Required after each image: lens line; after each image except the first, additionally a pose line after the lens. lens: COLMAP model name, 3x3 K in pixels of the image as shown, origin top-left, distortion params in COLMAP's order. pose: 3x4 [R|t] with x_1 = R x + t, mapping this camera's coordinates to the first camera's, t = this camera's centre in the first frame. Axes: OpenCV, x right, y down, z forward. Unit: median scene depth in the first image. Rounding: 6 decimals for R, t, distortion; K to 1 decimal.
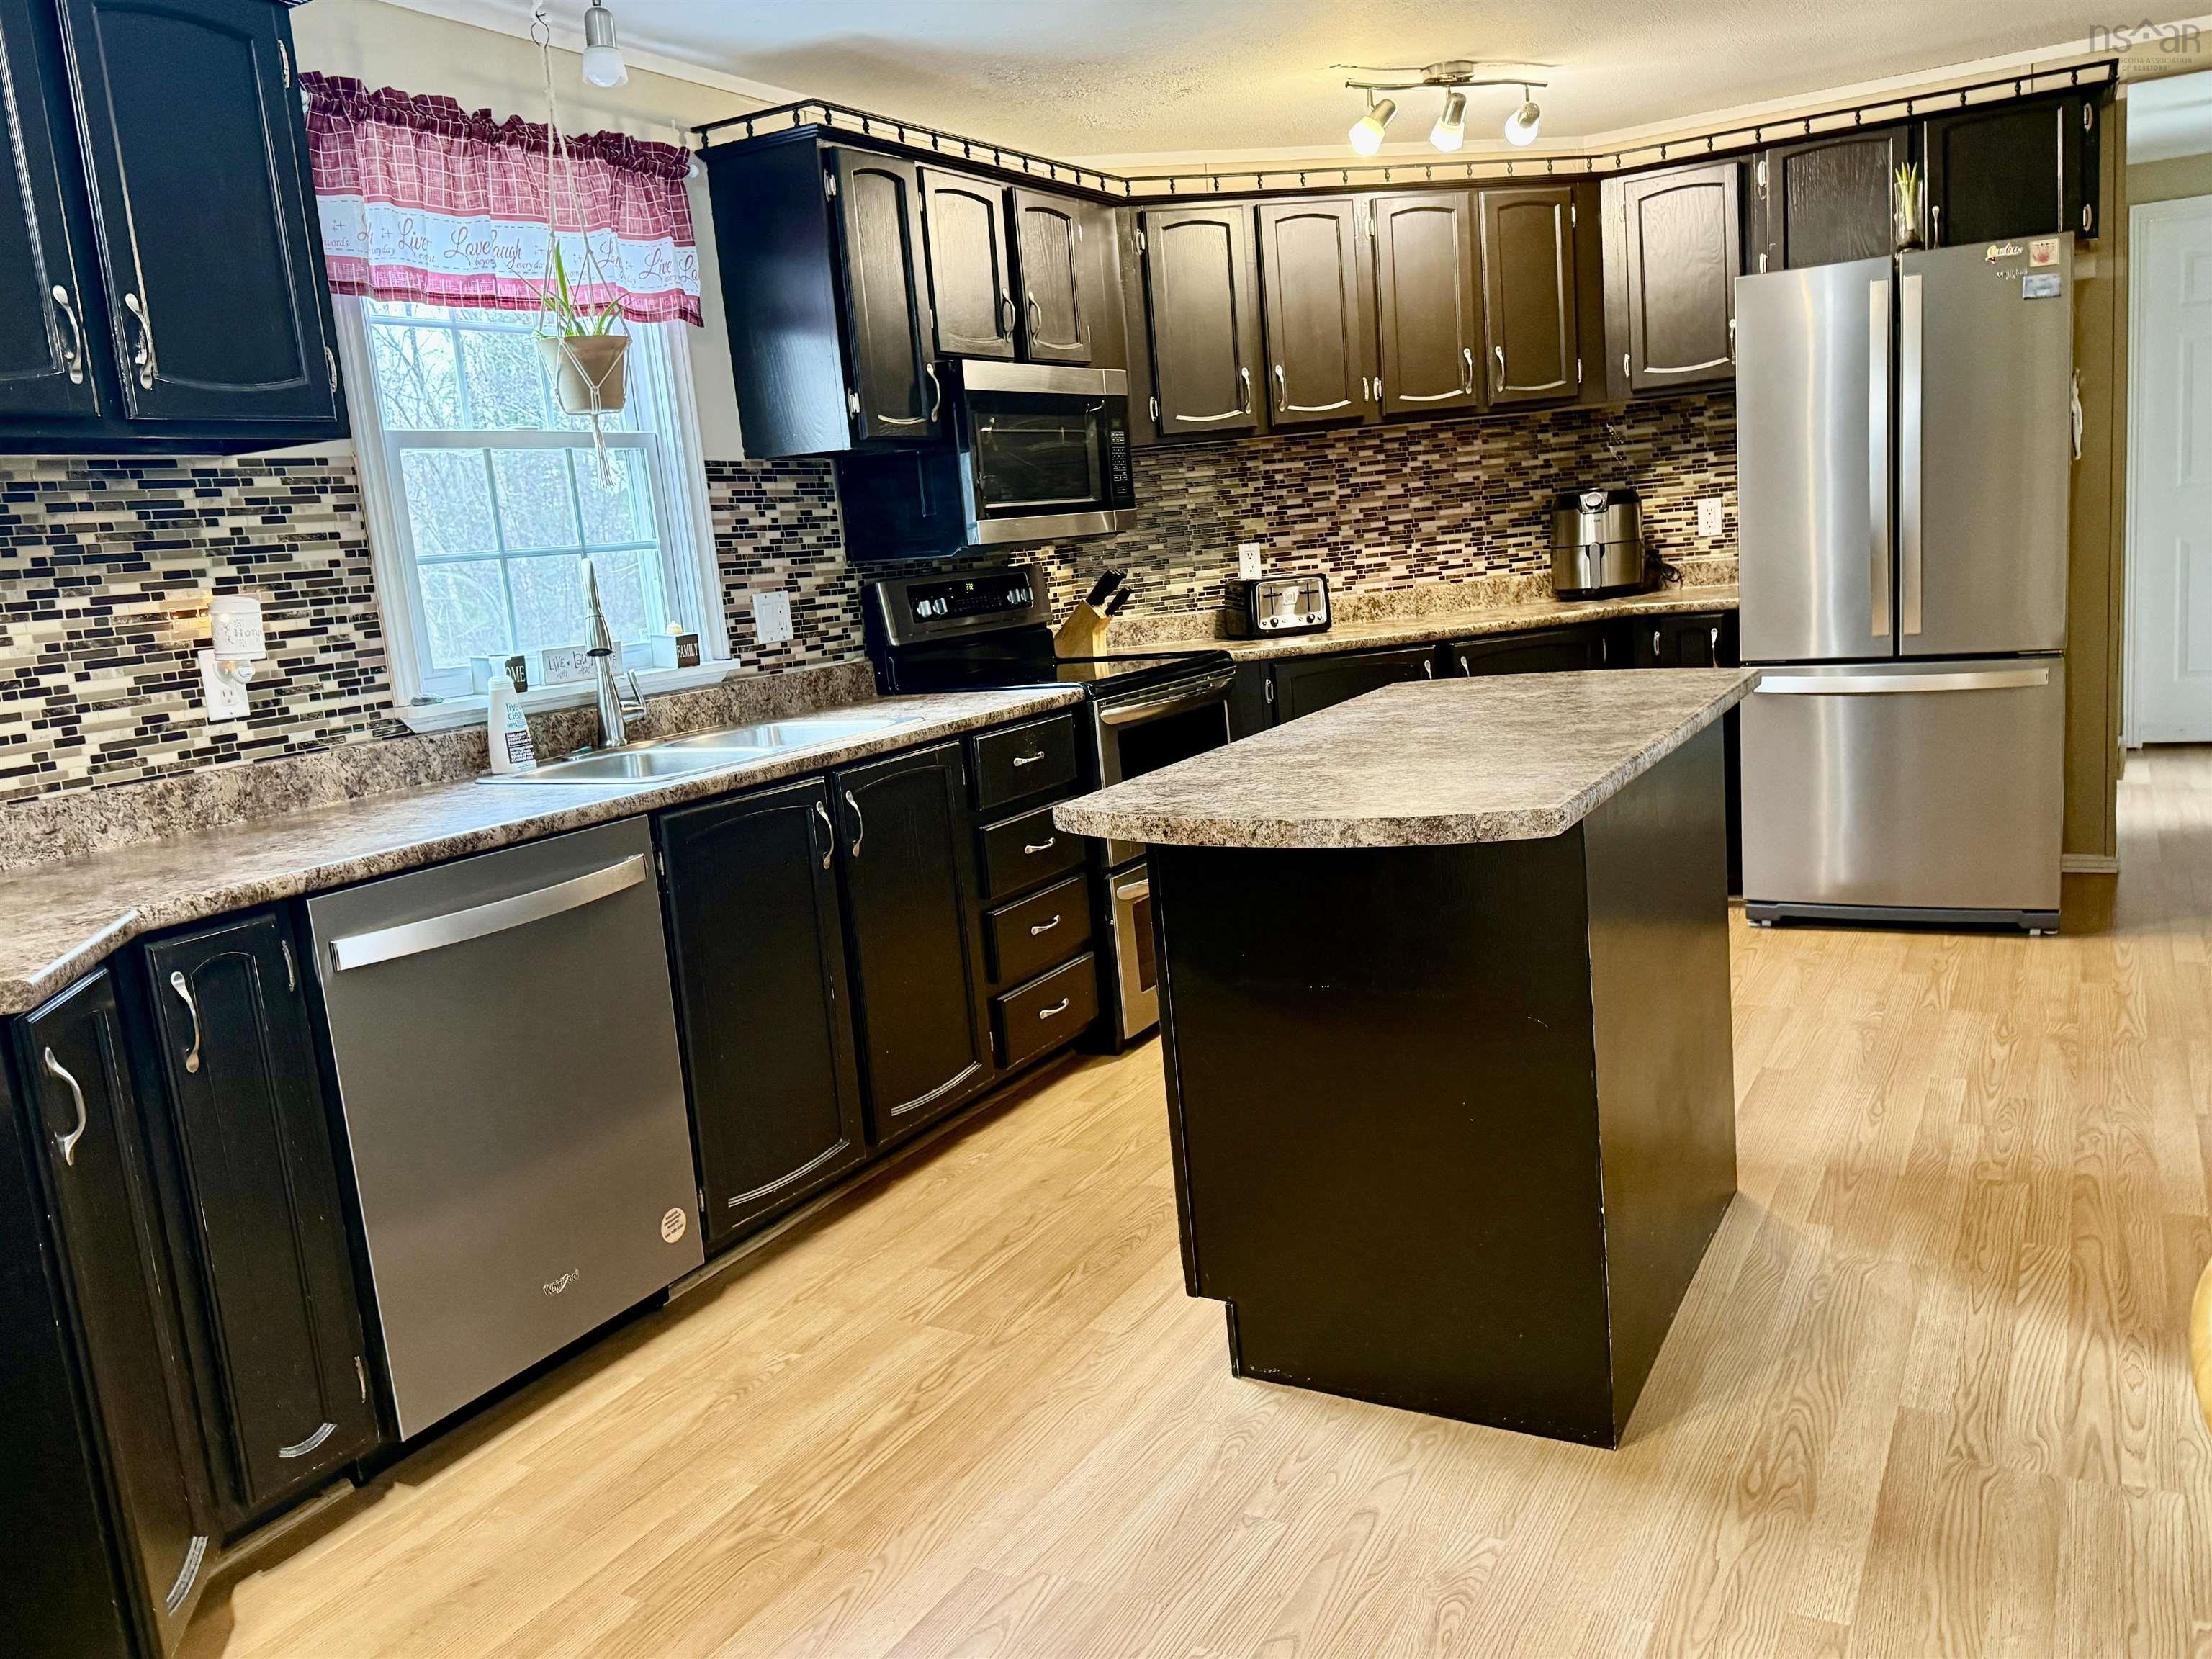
lens RADIAL K [[1683.3, 0, 1108.8], [0, 1683.3, 825.8], [0, 0, 1]] dist [0.091287, -0.120793]
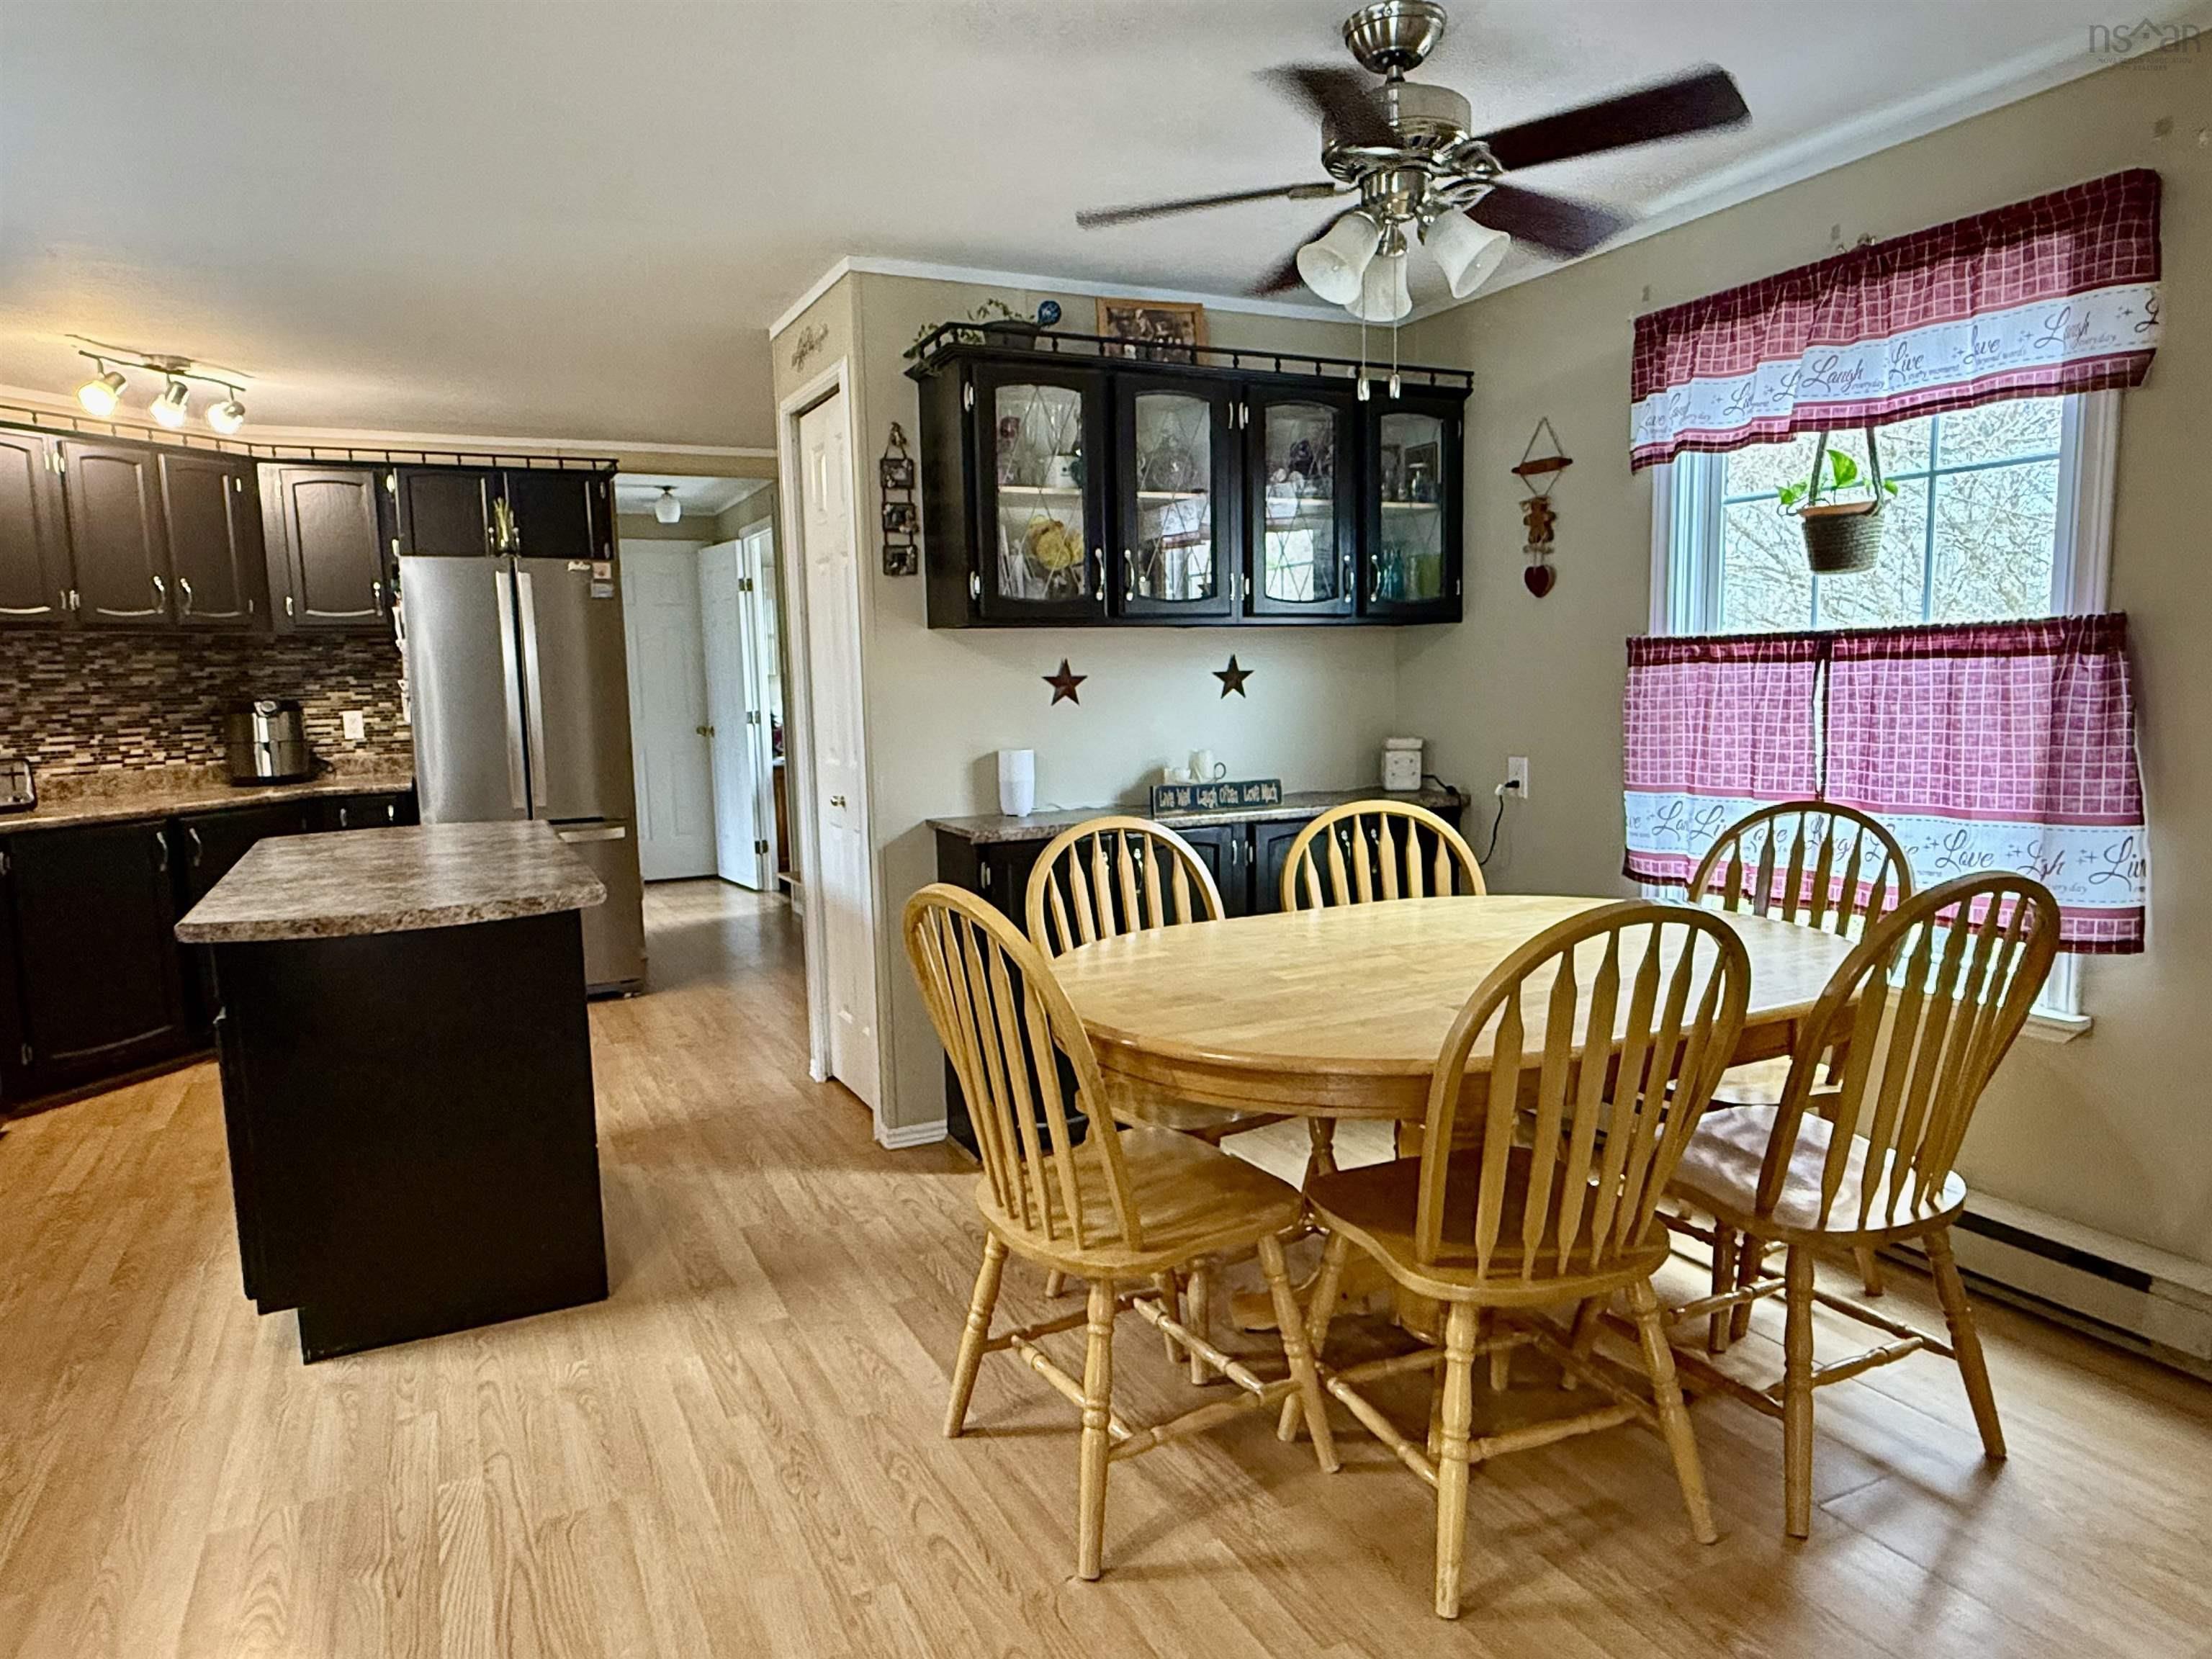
lens RADIAL K [[1364.2, 0, 1087.7], [0, 1364.2, 838.5], [0, 0, 1]] dist [0.000062, 0.000288]
pose [[0.564958, -0.027965, 0.824646, -0.351602], [0.115587, 0.992253, -0.045539, 0.036242], [-0.816983, 0.121046, 0.563814, -0.092277]]
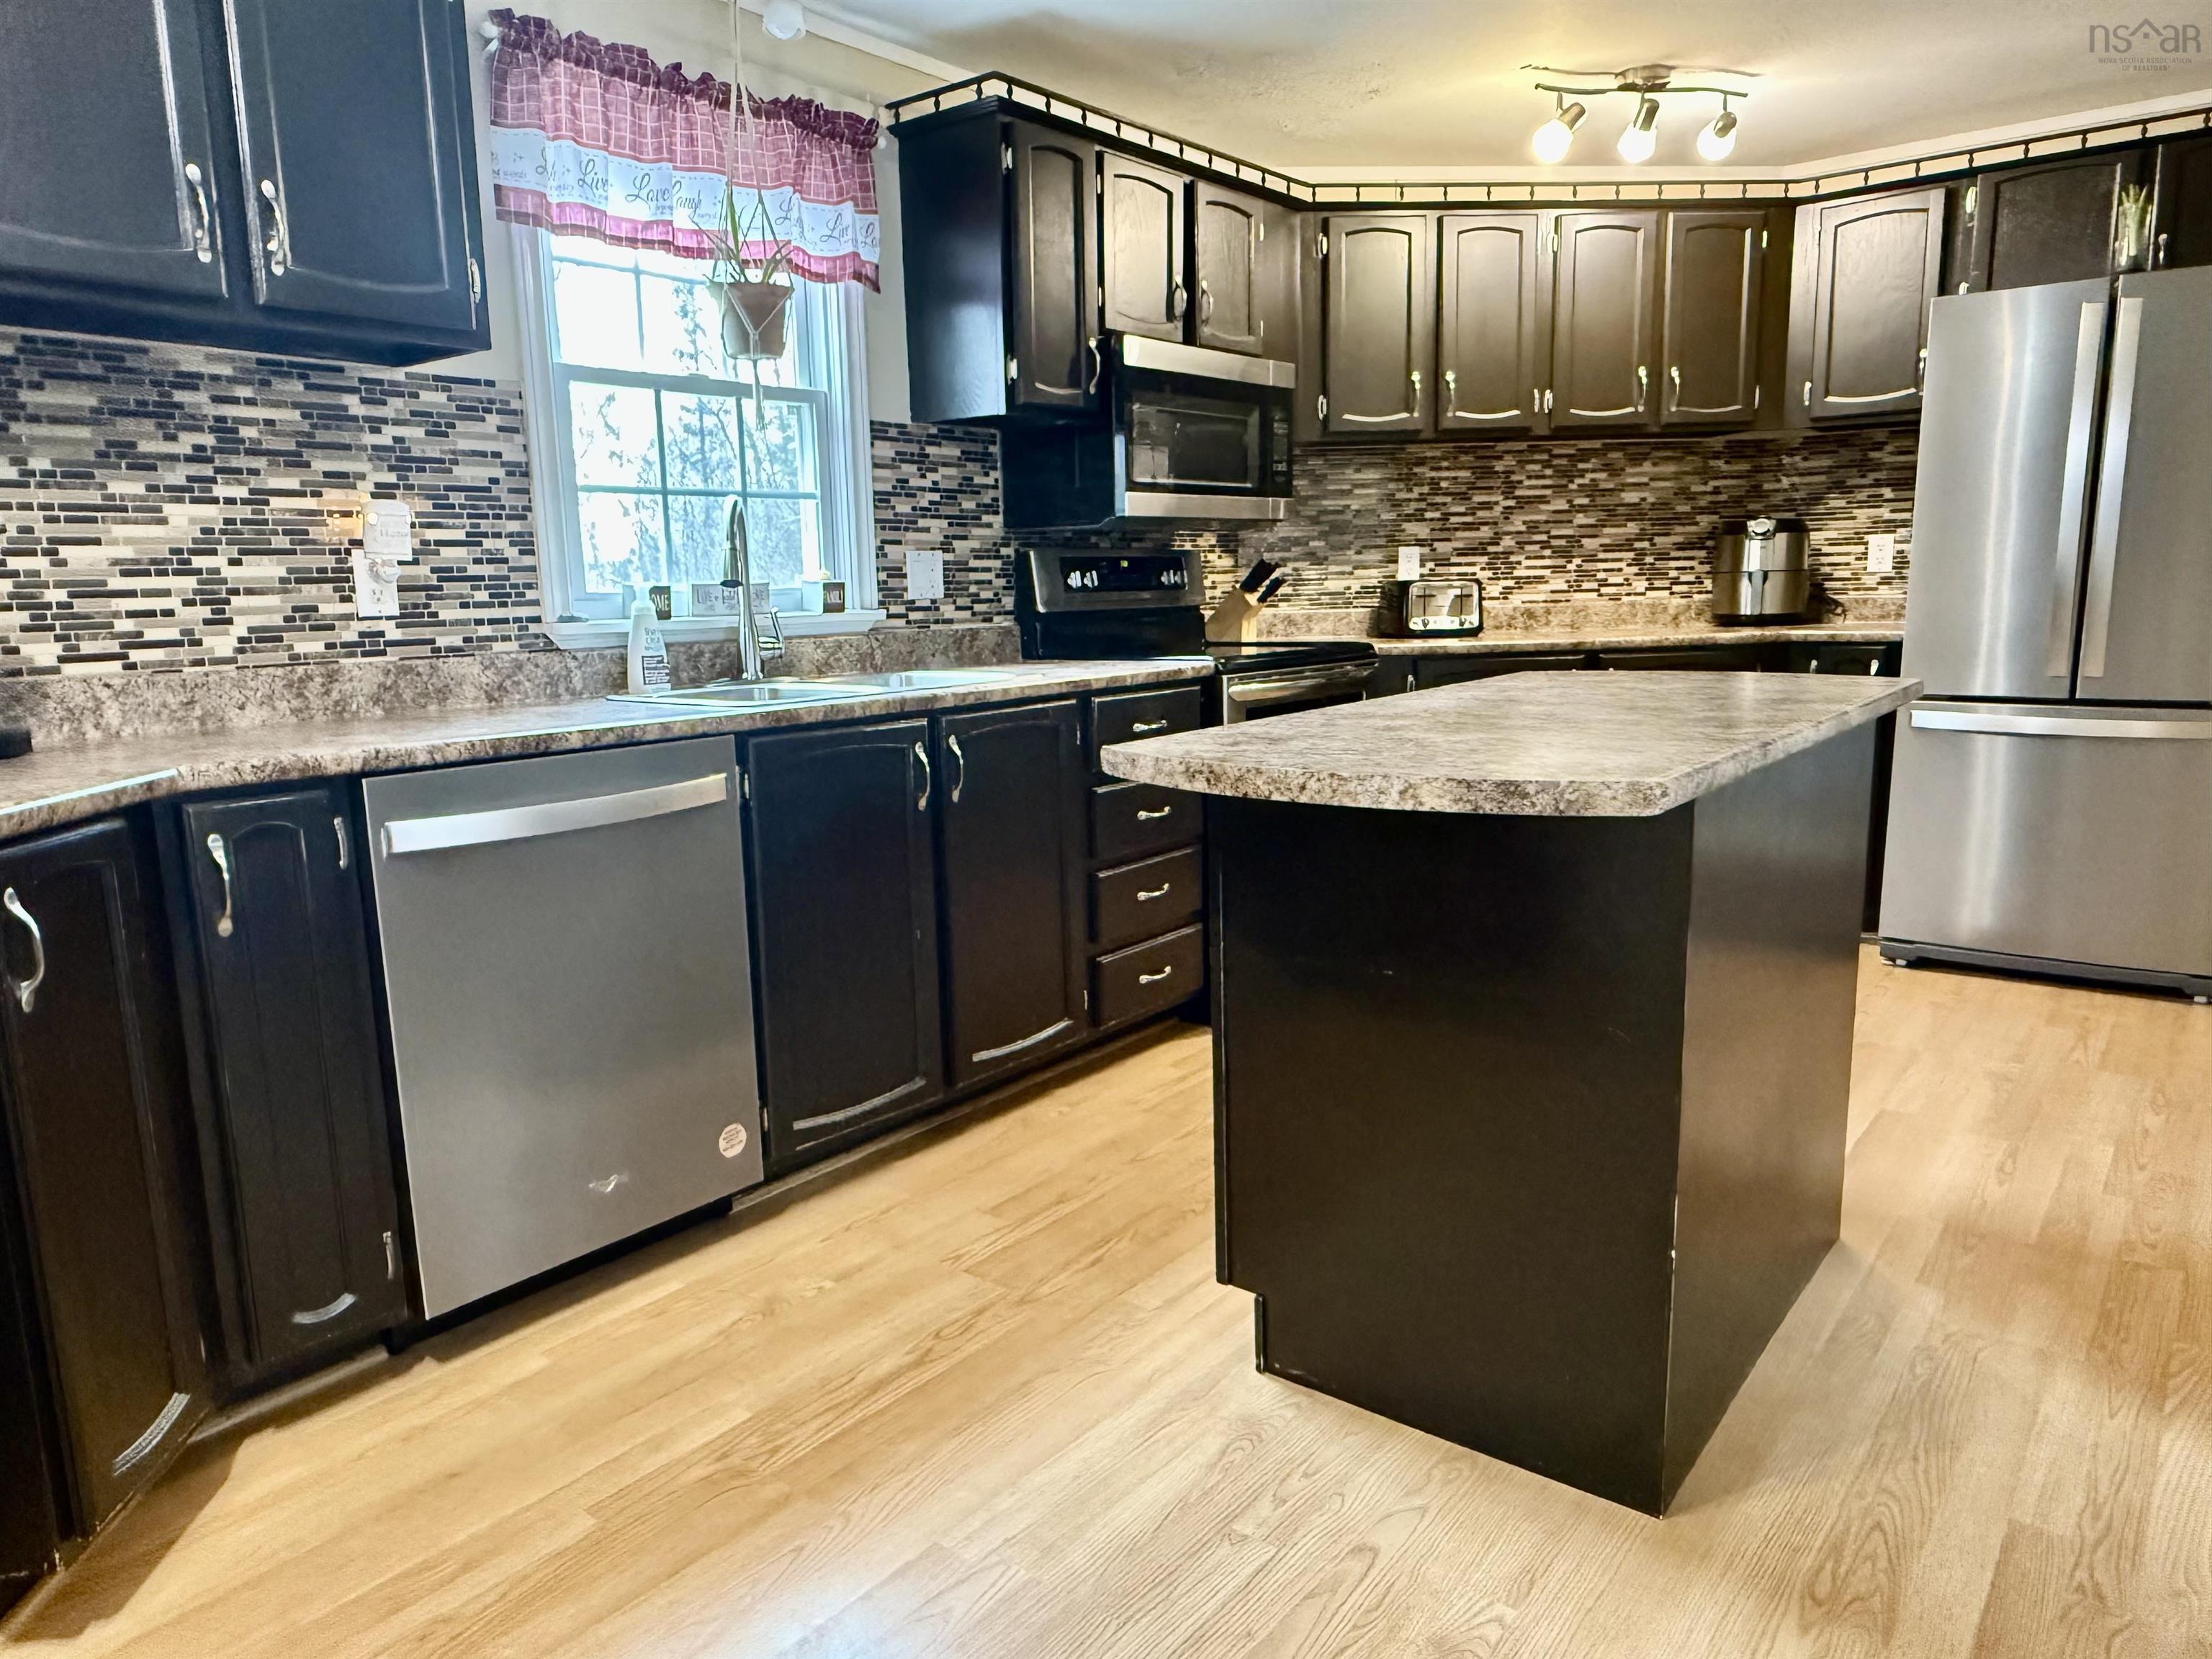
lens RADIAL K [[1461.9, 0, 1083.7], [0, 1461.9, 844.1], [0, 0, 1]] dist [-0.008374, 0.013787]
pose [[0.985339, 0.089885, -0.145012, 0.056732], [-0.087613, 0.995912, 0.021985, 0.018092], [0.146395, -0.008958, 0.989186, 0.149586]]
